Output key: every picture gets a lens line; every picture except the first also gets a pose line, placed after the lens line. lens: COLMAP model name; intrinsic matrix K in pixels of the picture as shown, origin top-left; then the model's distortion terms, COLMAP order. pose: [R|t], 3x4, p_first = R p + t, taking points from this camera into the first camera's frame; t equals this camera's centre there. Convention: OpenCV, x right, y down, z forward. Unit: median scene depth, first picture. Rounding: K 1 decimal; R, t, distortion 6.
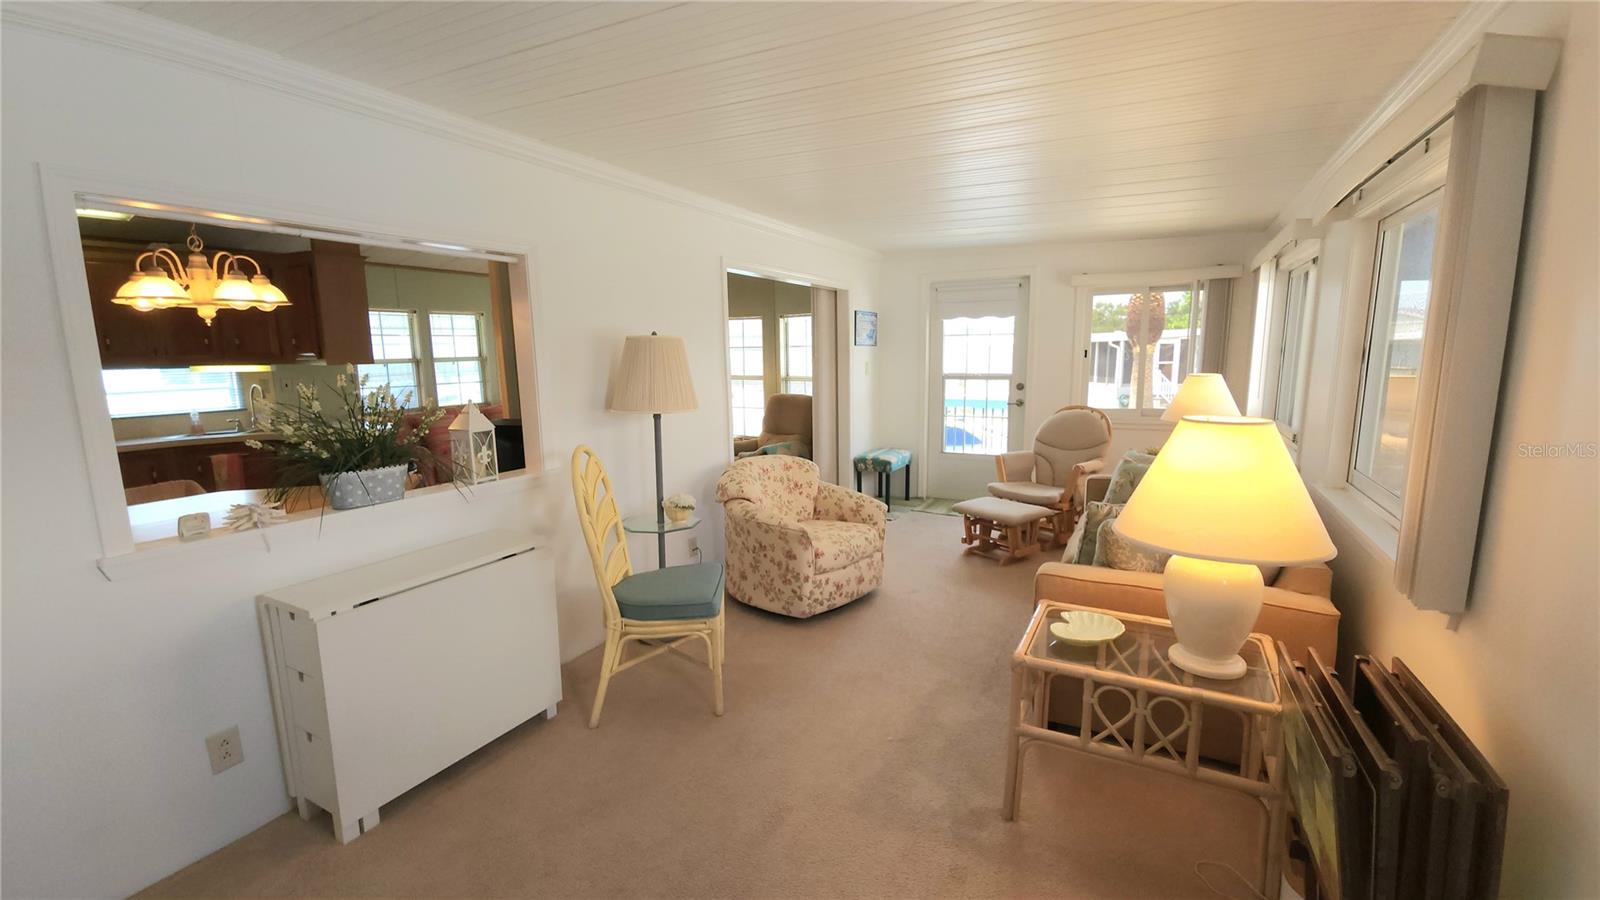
lens RADIAL K [[657.4, 0, 800.8], [0, 657.4, 457.4], [0, 0, 1]] dist [0.002479, -0.002838]
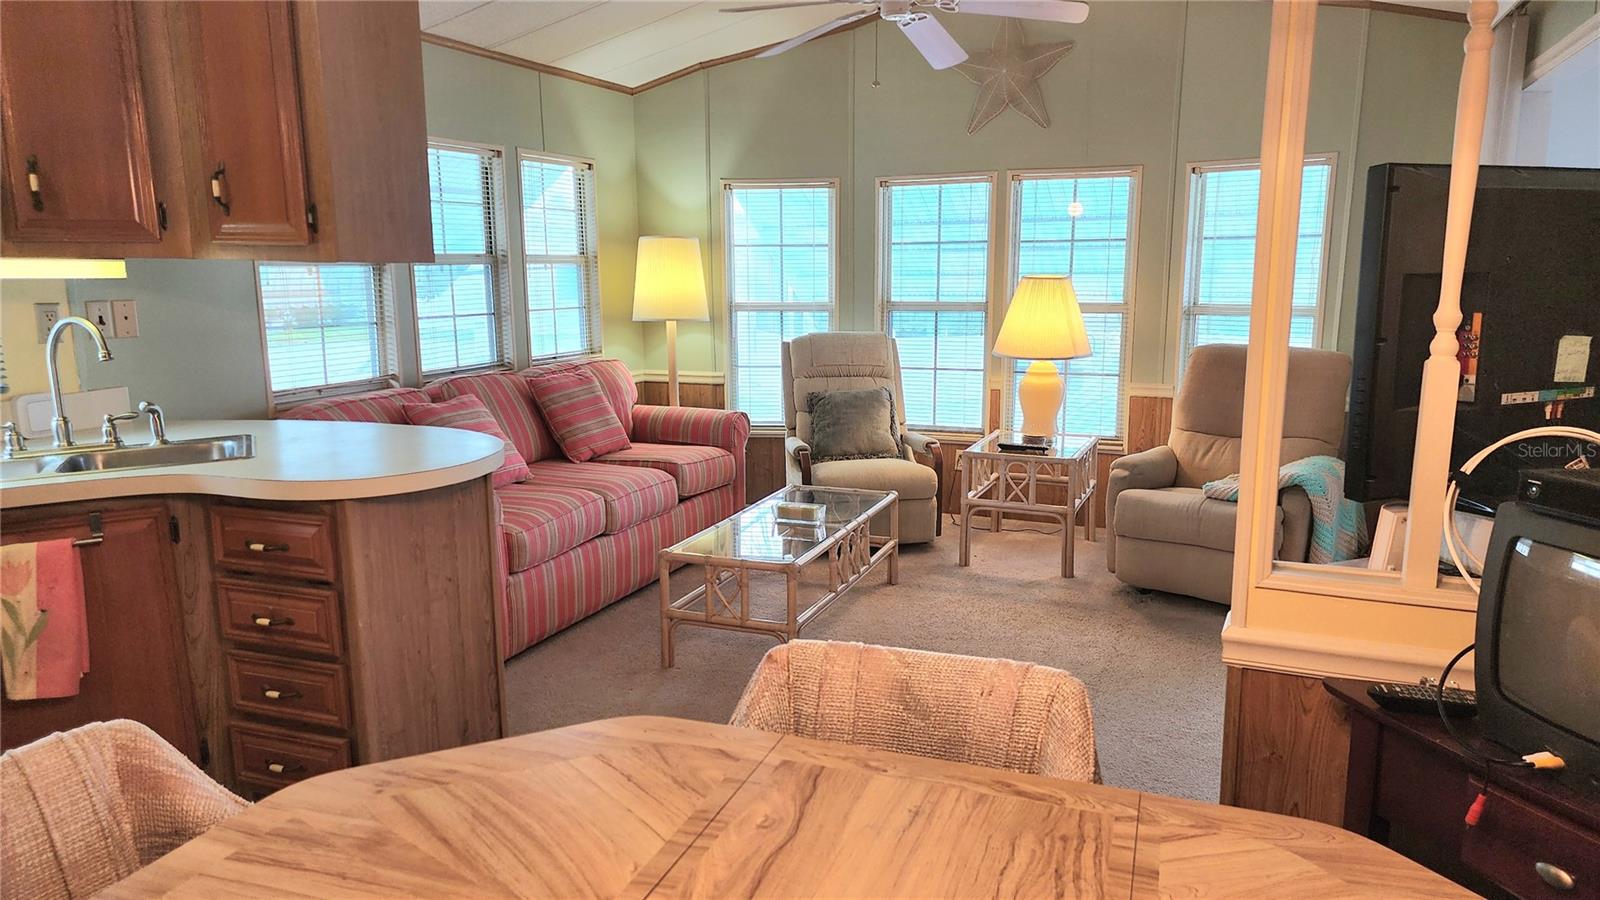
lens RADIAL K [[1059.1, 0, 805.8], [0, 1059.1, 456.5], [0, 0, 1]] dist [0.091895, -0.075681]
pose [[0.994971, -0.008102, 0.099839, -0.441442], [0.006271, 0.999807, 0.018644, -0.042375], [-0.099971, -0.017924, 0.994829, 0.356607]]
